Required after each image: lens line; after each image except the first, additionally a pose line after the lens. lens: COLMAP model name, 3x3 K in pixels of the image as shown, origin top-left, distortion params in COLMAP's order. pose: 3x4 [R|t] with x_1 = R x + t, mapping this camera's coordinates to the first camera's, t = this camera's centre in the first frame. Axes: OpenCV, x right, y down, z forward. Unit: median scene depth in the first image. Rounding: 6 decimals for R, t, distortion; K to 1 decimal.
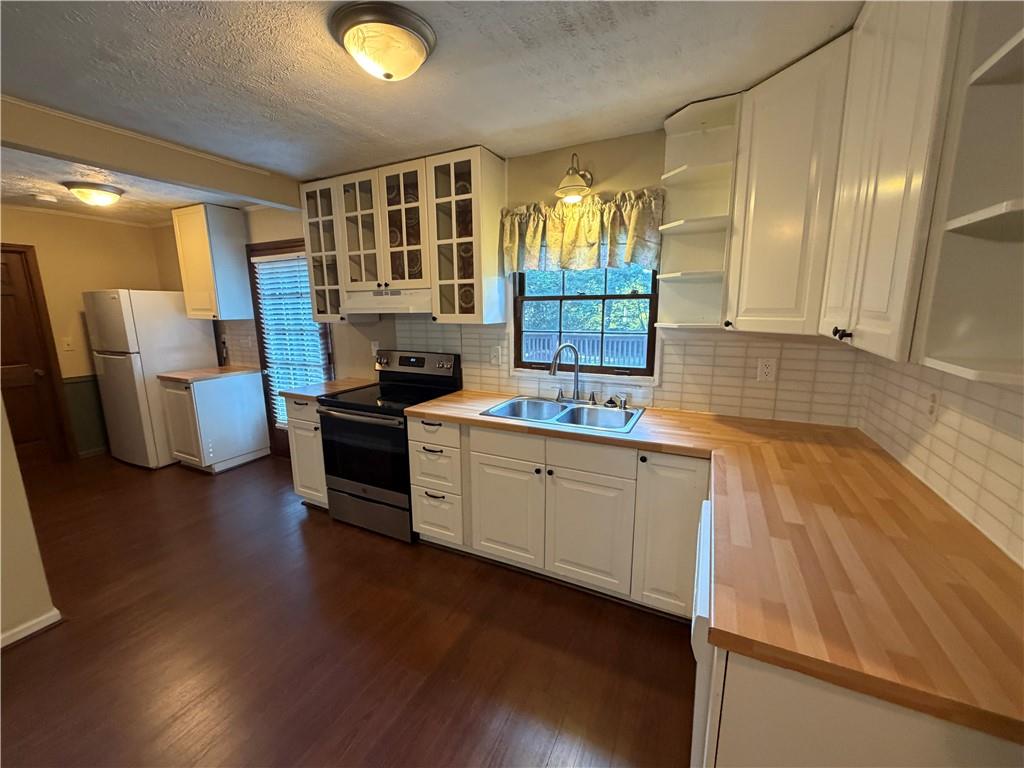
lens RADIAL K [[407.0, 0, 512.0], [0, 407.0, 384.0], [0, 0, 1]] dist [-0.000083, 0.000189]
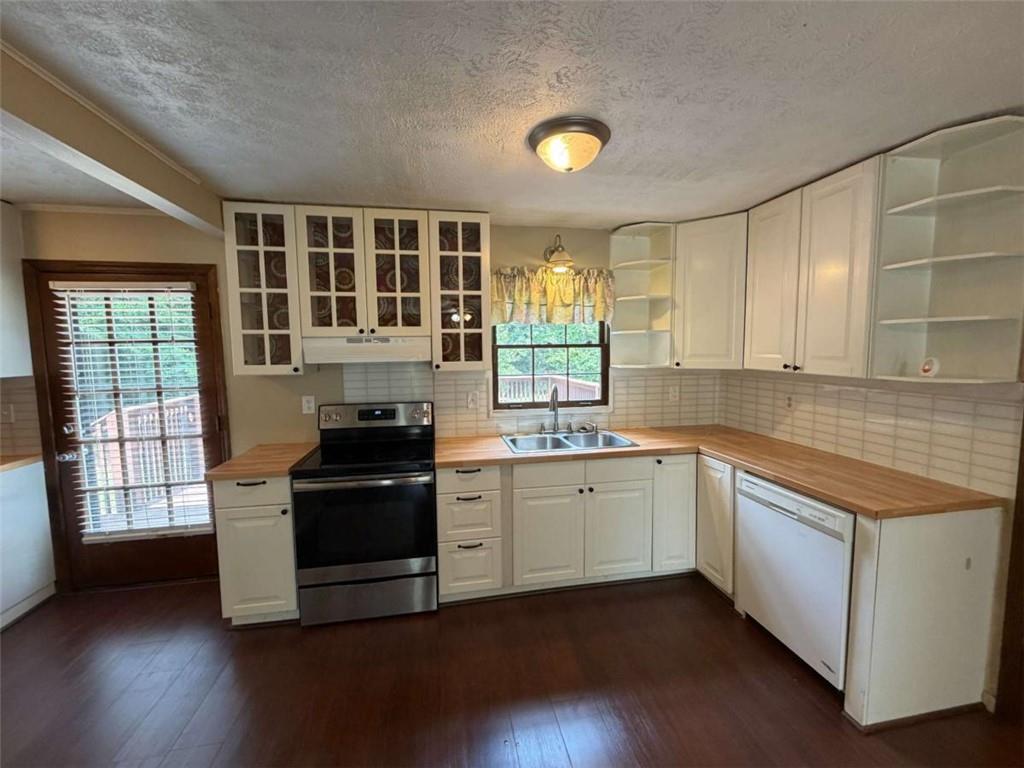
lens RADIAL K [[403.9, 0, 512.0], [0, 403.9, 384.0], [0, 0, 1]] dist [0.002033, 0.000015]
pose [[0.800183, -0.052183, 0.597481, -0.643397], [0.115941, 0.990875, -0.068734, -0.030444], [-0.588442, 0.124273, 0.798932, 0.115920]]
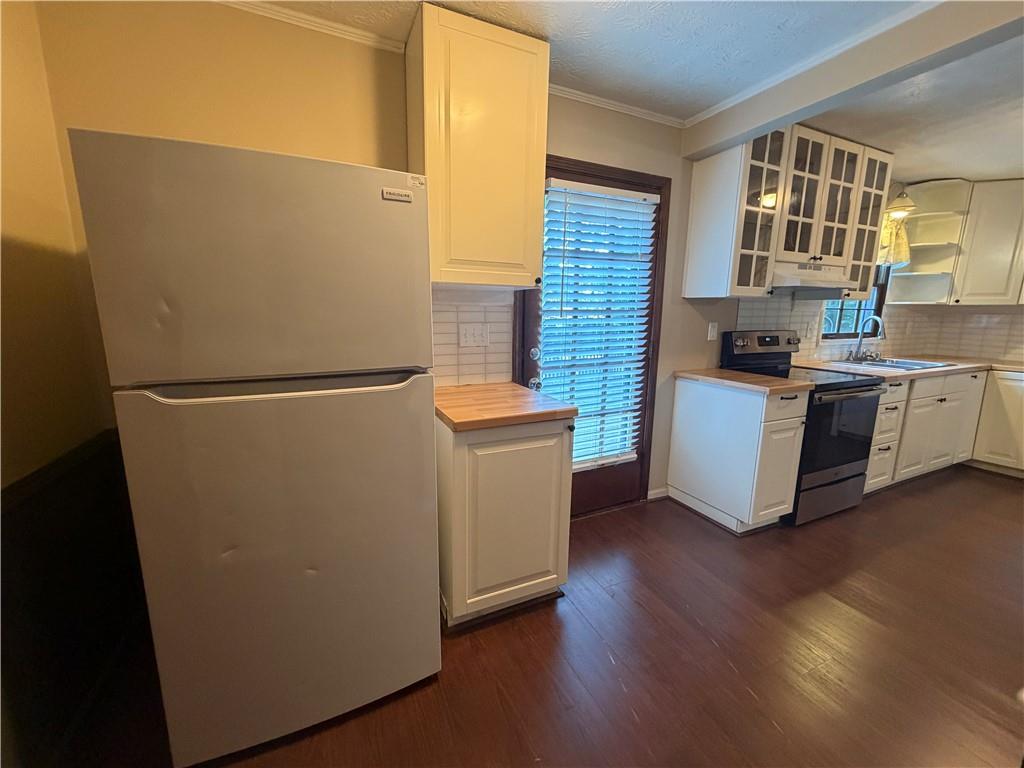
lens RADIAL K [[407.0, 0, 512.0], [0, 407.0, 384.0], [0, 0, 1]] dist [-0.000083, 0.000189]
pose [[0.624094, -0.125796, 0.771157, -1.646213], [0.131240, 0.989810, 0.055251, -0.103952], [-0.770249, 0.066725, 0.634243, 1.030594]]
